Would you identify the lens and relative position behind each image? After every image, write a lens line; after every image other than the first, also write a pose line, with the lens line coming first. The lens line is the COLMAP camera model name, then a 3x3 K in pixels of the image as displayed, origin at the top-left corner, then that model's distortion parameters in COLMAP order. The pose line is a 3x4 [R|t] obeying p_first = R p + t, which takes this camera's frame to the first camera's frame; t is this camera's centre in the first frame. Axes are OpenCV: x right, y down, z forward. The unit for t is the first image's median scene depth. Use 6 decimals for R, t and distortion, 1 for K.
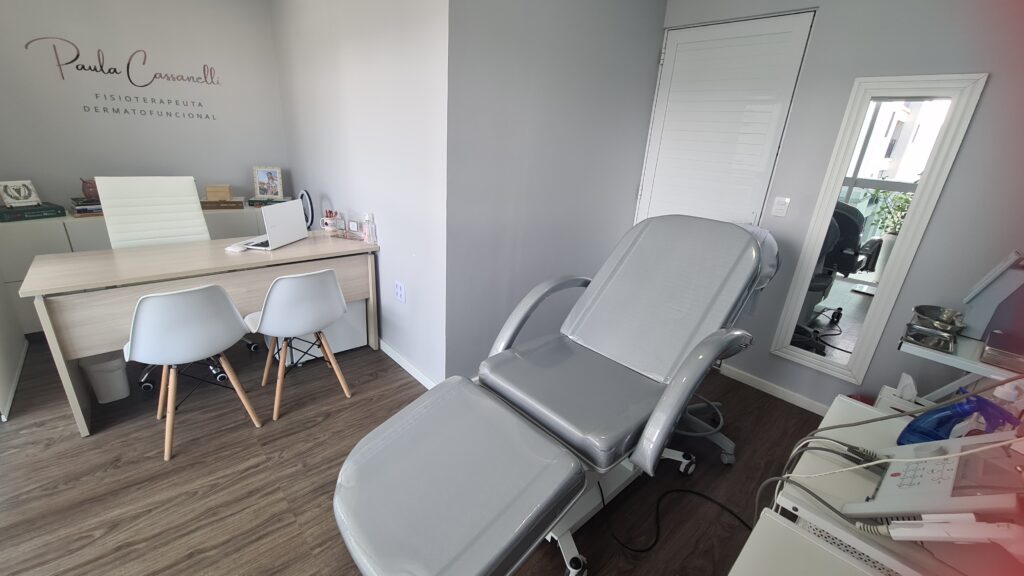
lens RADIAL K [[418.3, 0, 512.0], [0, 418.3, 288.0], [0, 0, 1]] dist [0.008315, -0.000474]
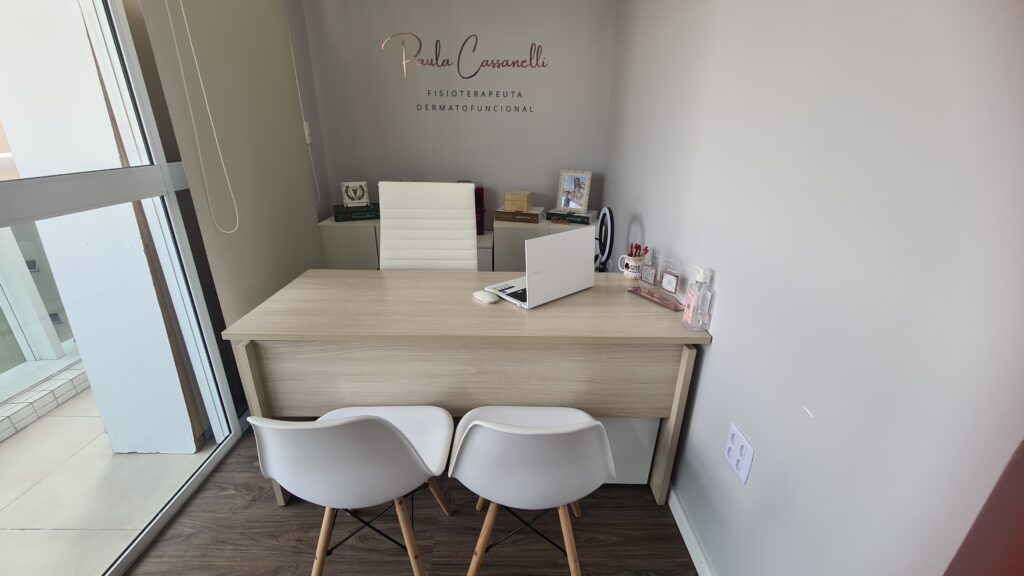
lens RADIAL K [[418.3, 0, 512.0], [0, 418.3, 288.0], [0, 0, 1]] dist [0.008315, -0.000474]
pose [[0.748036, 0.196046, -0.634042, -0.174656], [-0.198445, 0.977737, 0.068193, -0.130624], [0.633295, 0.074812, 0.770286, 0.425561]]
